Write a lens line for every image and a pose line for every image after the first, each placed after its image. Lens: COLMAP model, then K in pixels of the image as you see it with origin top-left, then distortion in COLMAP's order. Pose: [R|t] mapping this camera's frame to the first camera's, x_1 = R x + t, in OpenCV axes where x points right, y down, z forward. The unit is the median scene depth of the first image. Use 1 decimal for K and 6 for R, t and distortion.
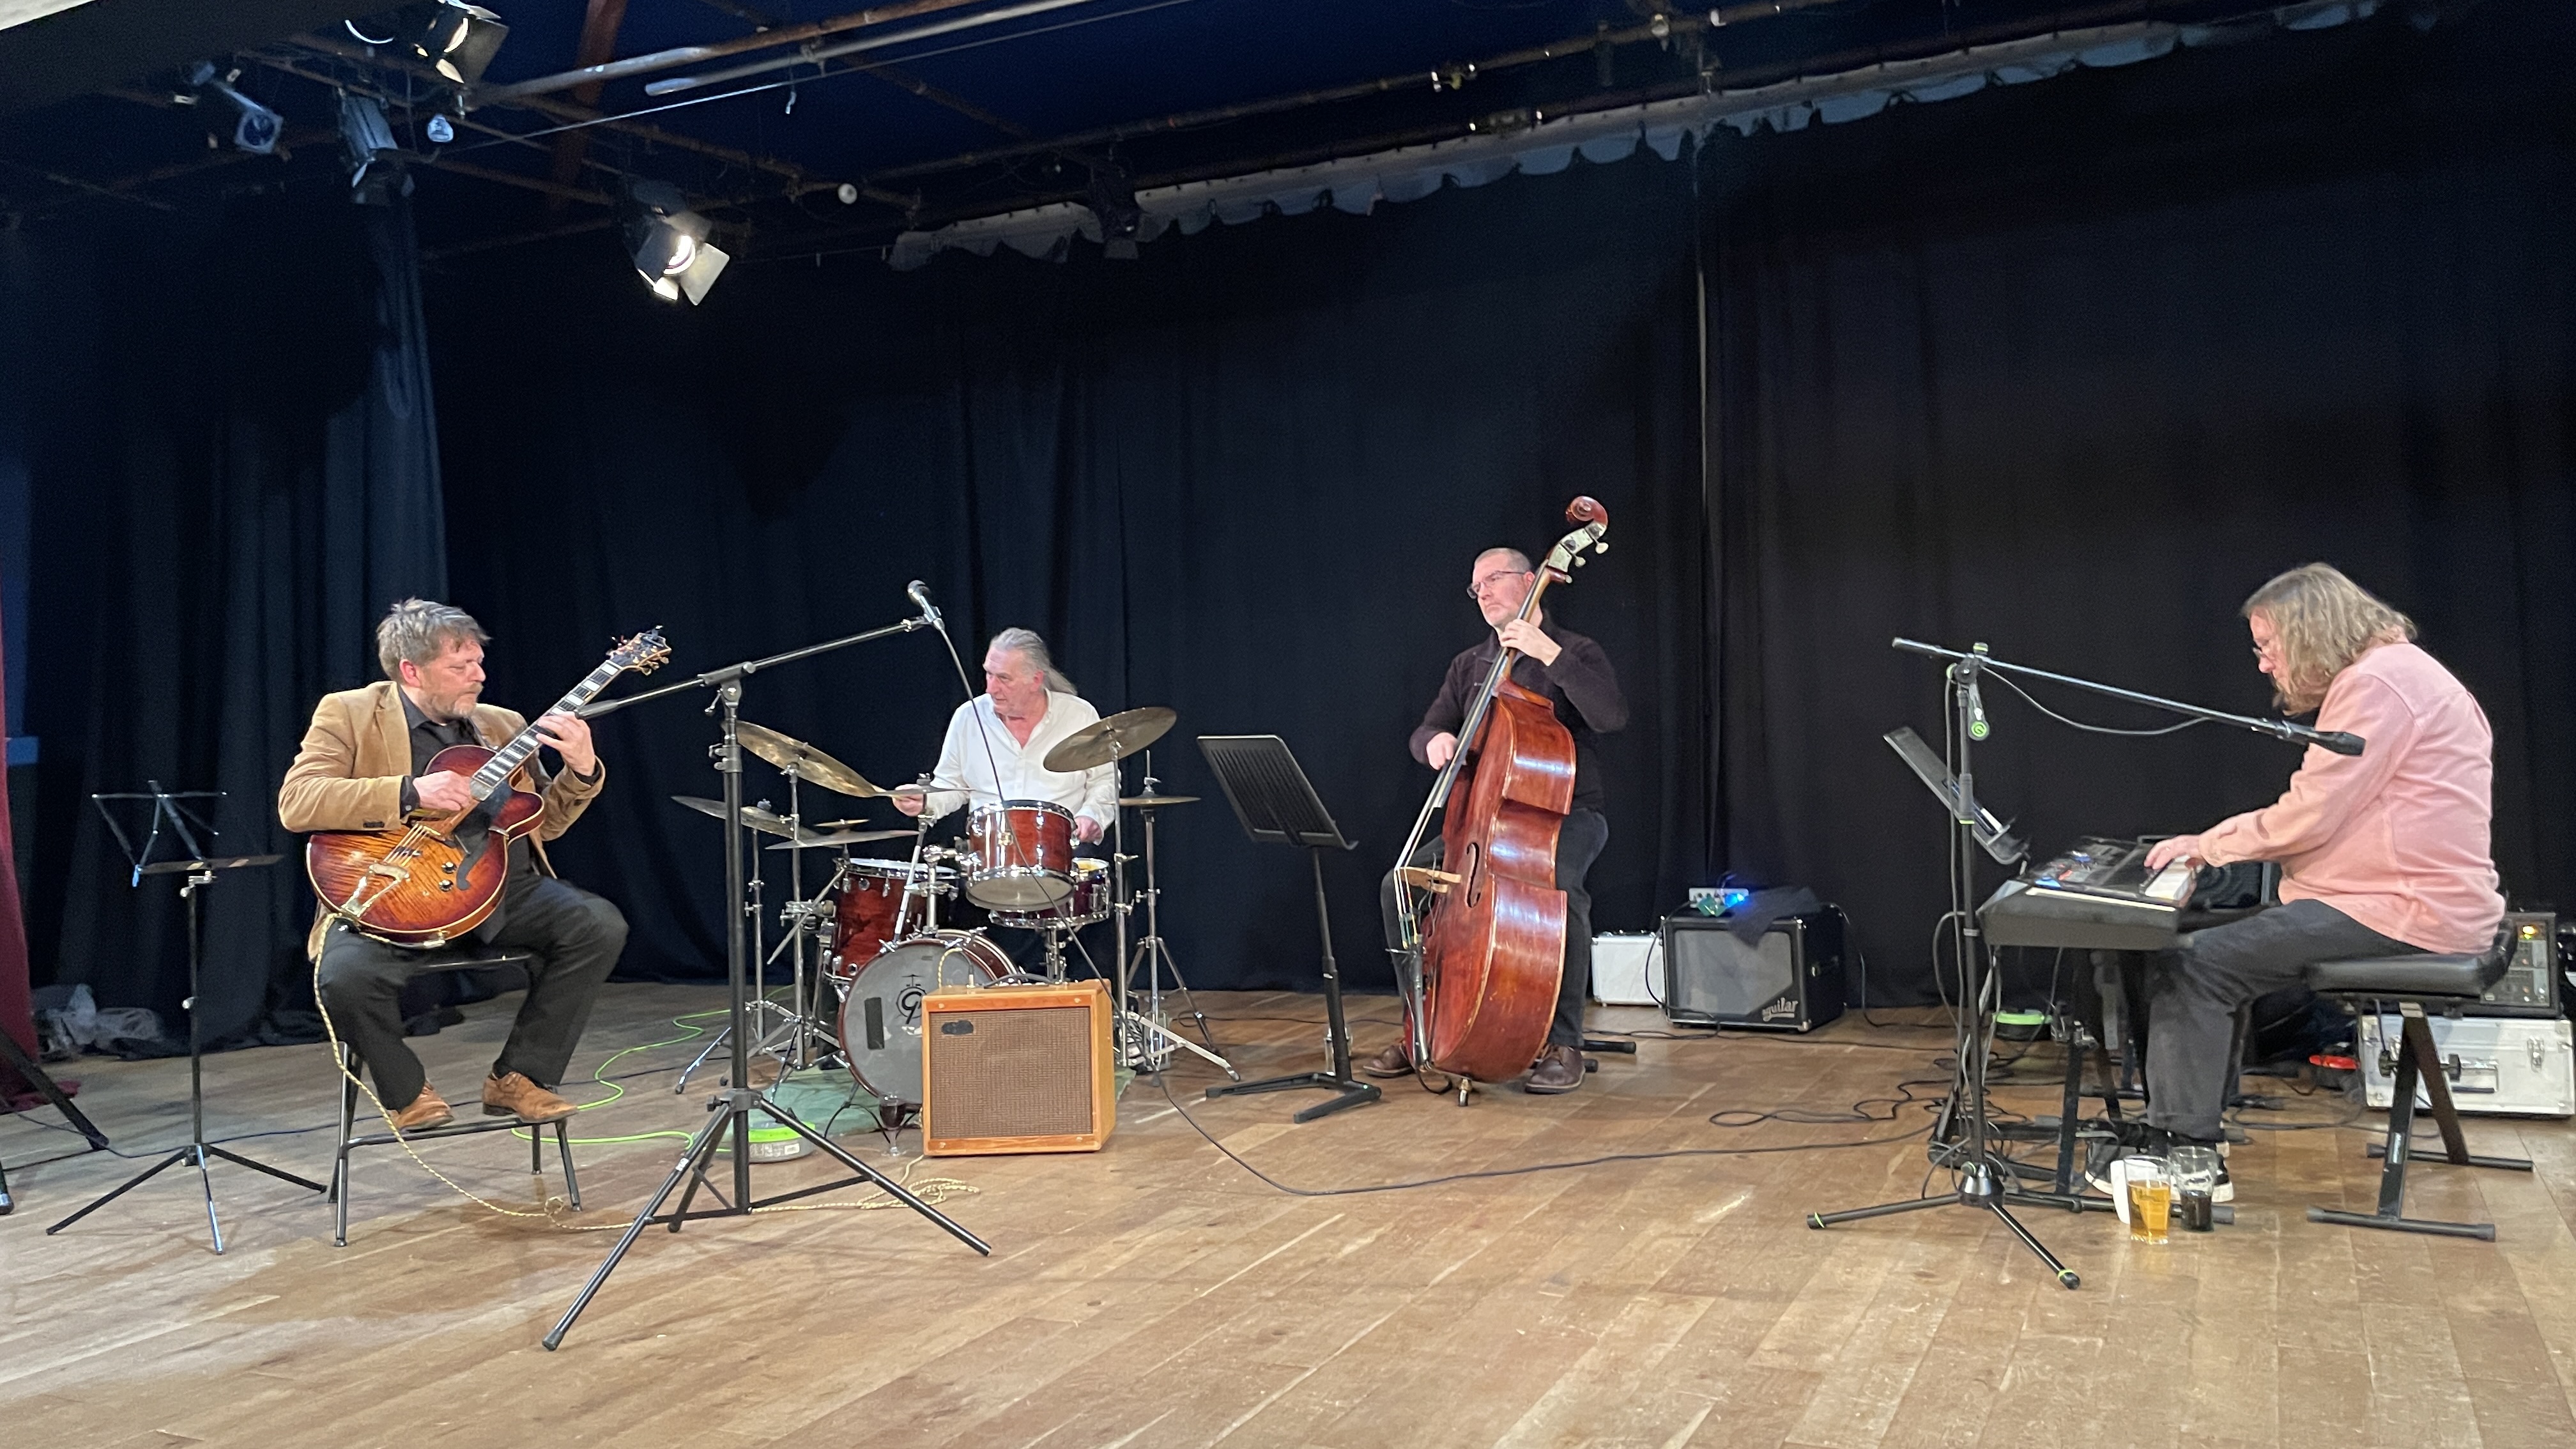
lens RADIAL K [[1902.2, 0, 1281.8], [0, 1902.2, 679.6], [0, 0, 1]] dist [0.074085, -0.110674]
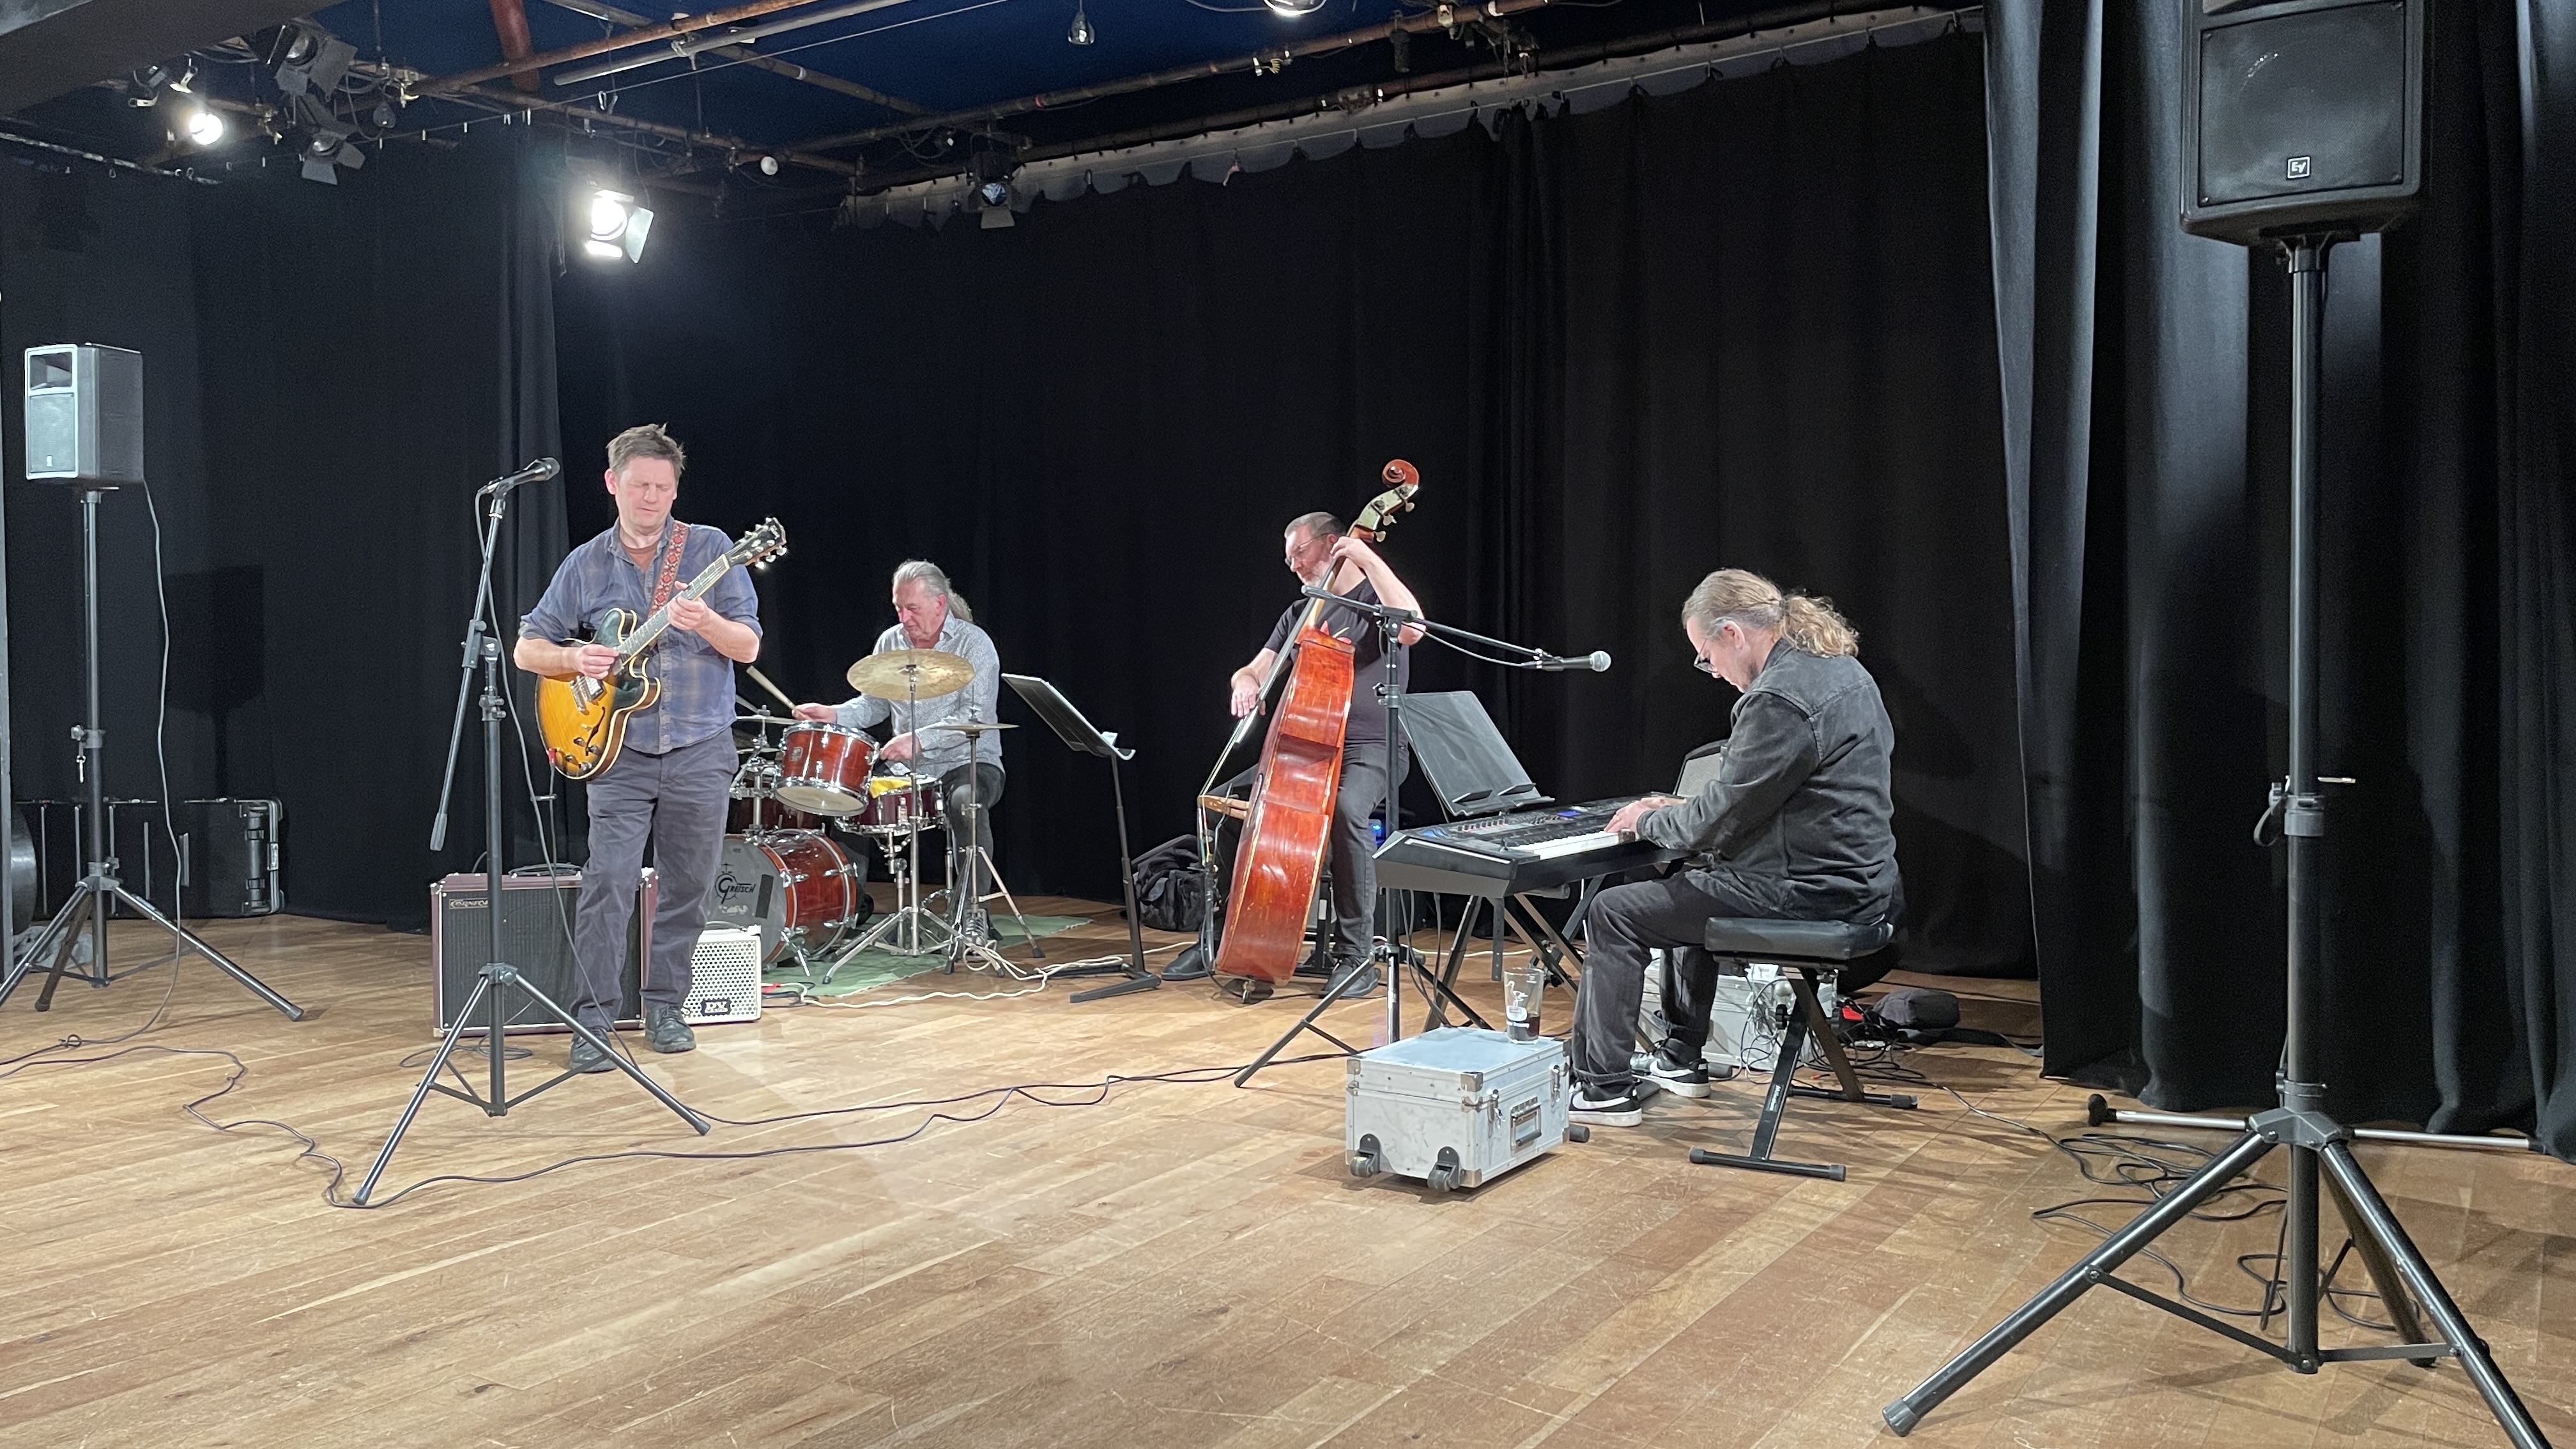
lens RADIAL K [[1940.3, 0, 1289.6], [0, 1940.3, 677.6], [0, 0, 1]] dist [0.065108, -0.099850]
pose [[0.993629, 0.024086, -0.110094, 0.211108], [-0.020126, 0.999115, 0.036942, -0.011029], [0.110886, -0.034491, 0.993234, -0.085999]]
